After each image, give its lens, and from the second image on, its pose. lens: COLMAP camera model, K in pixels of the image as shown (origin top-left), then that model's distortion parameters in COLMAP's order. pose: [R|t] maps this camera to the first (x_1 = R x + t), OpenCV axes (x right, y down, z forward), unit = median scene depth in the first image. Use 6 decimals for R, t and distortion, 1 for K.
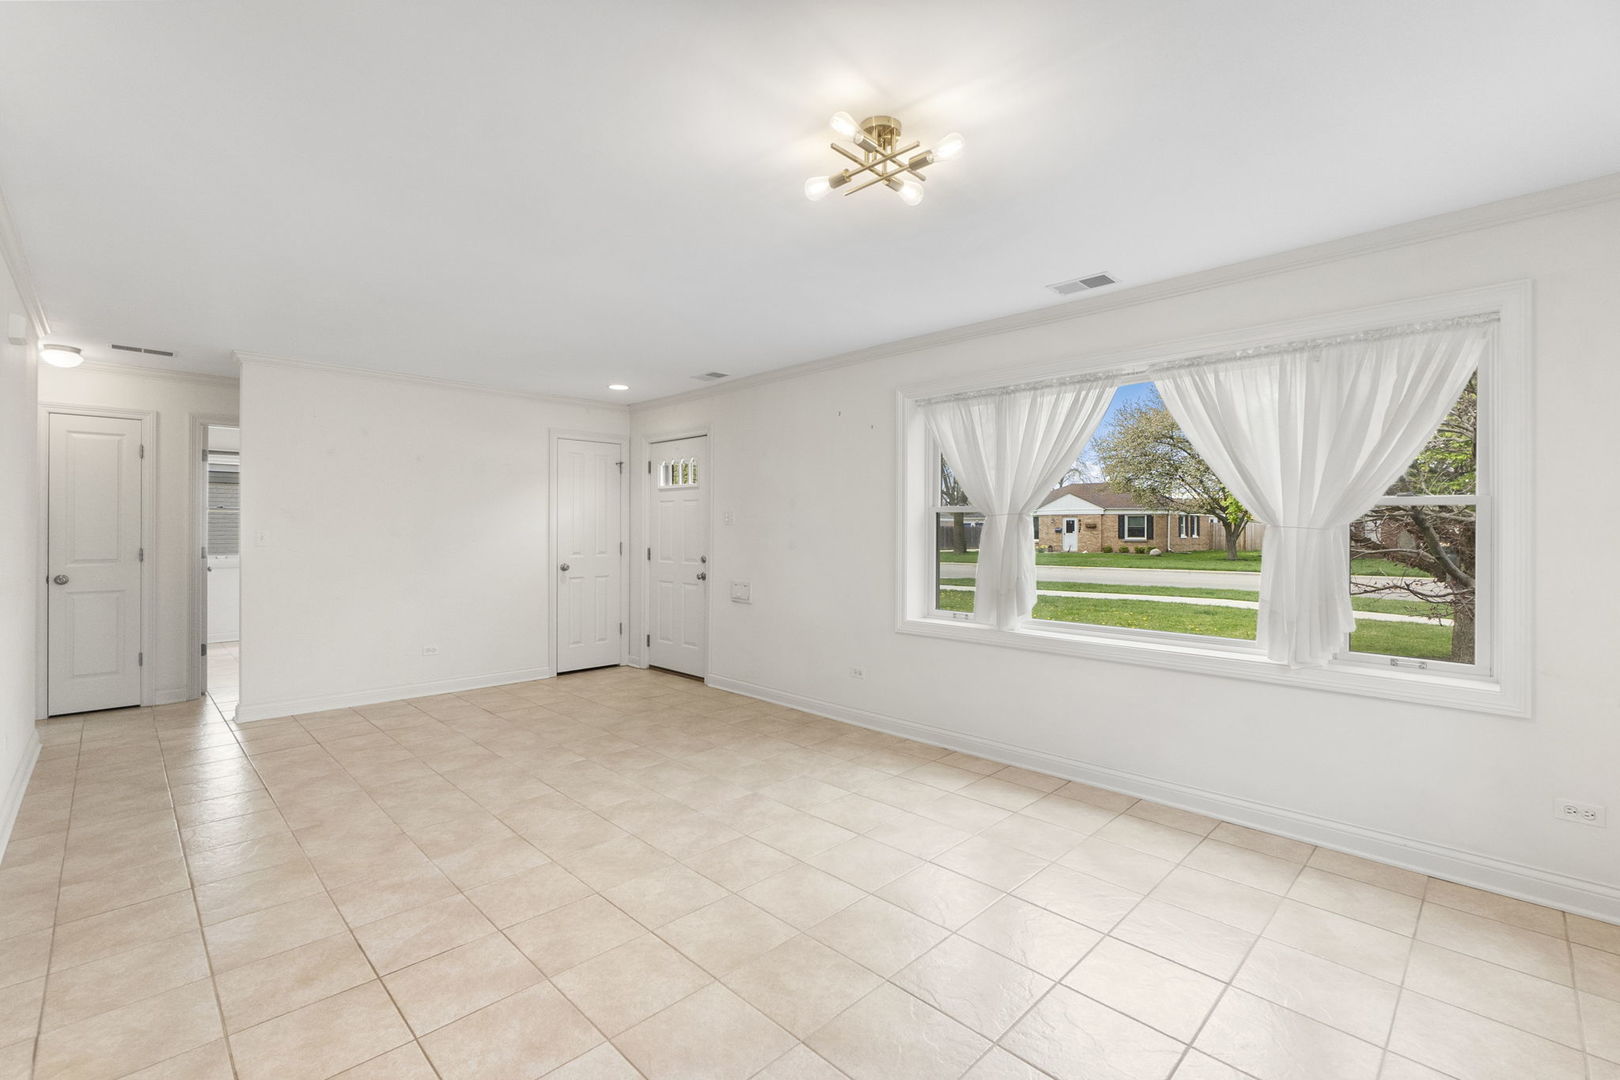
lens RADIAL K [[708.0, 0, 824.3], [0, 708.0, 533.4], [0, 0, 1]] dist [-0.000447, 0.000035]
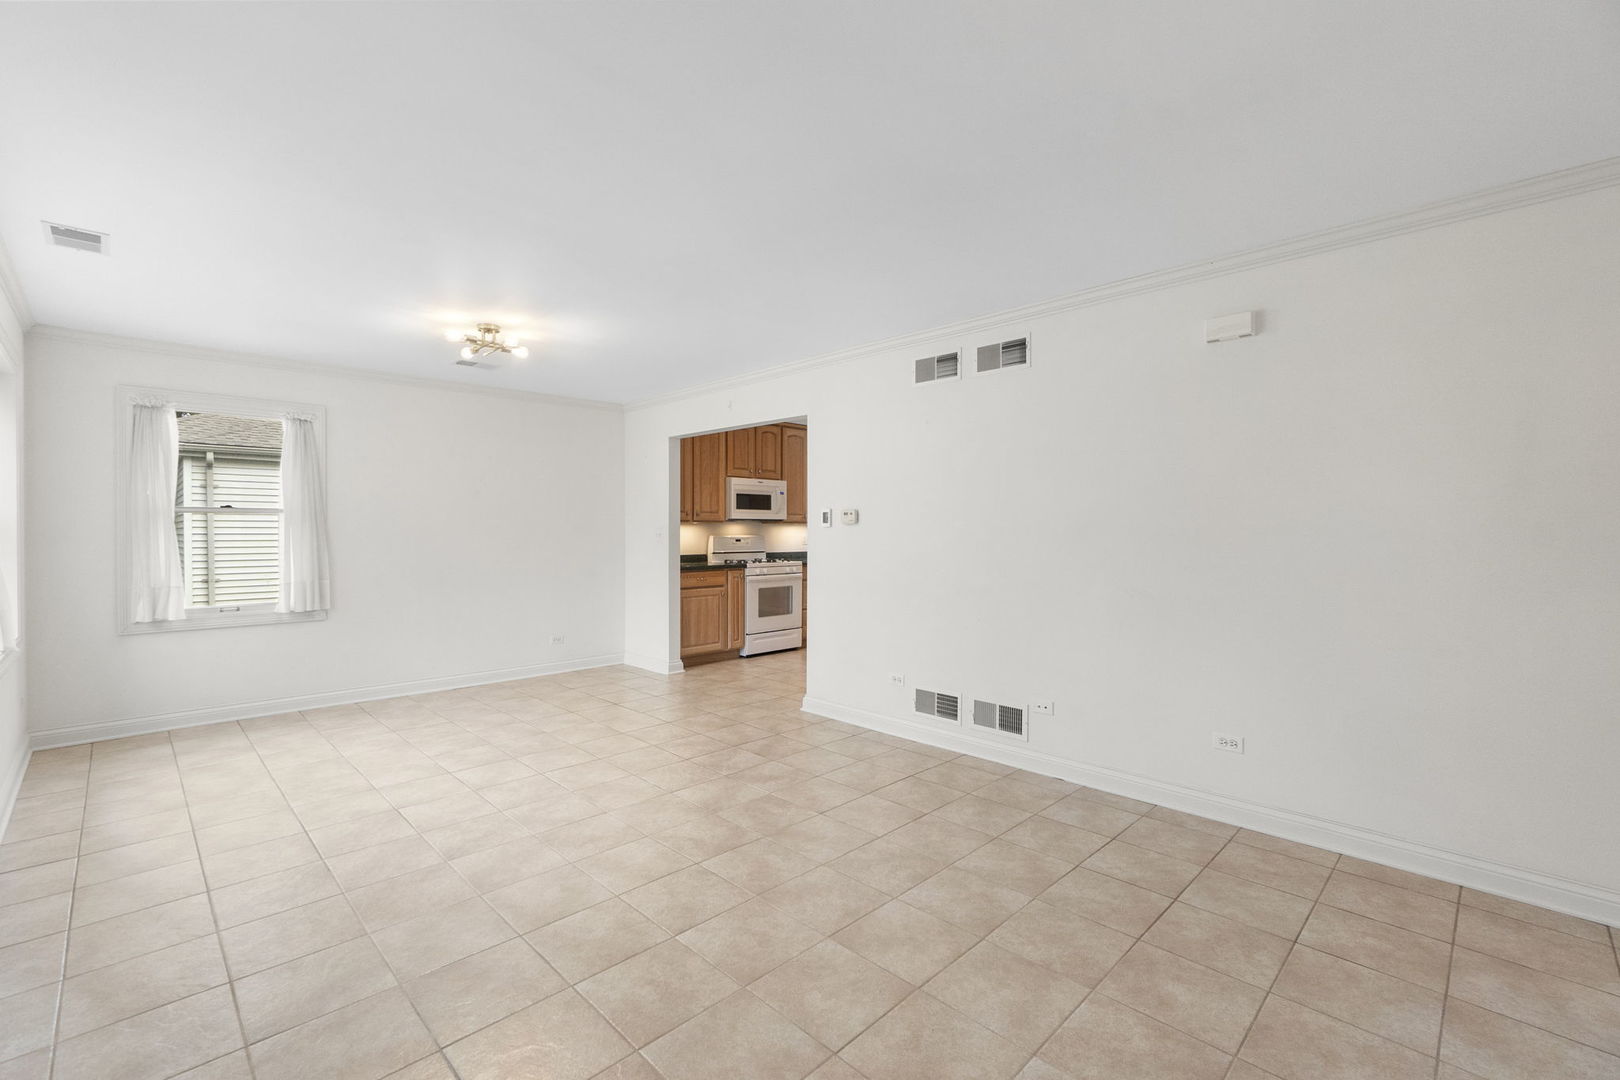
lens RADIAL K [[708.0, 0, 798.6], [0, 708.0, 535.1], [0, 0, 1]] dist [-0.000447, 0.000035]
pose [[-0.999420, -0.004574, 0.033745, -0.543052], [-0.004328, 0.999964, 0.007347, -0.000643], [-0.033778, 0.007196, -0.999403, 1.872807]]
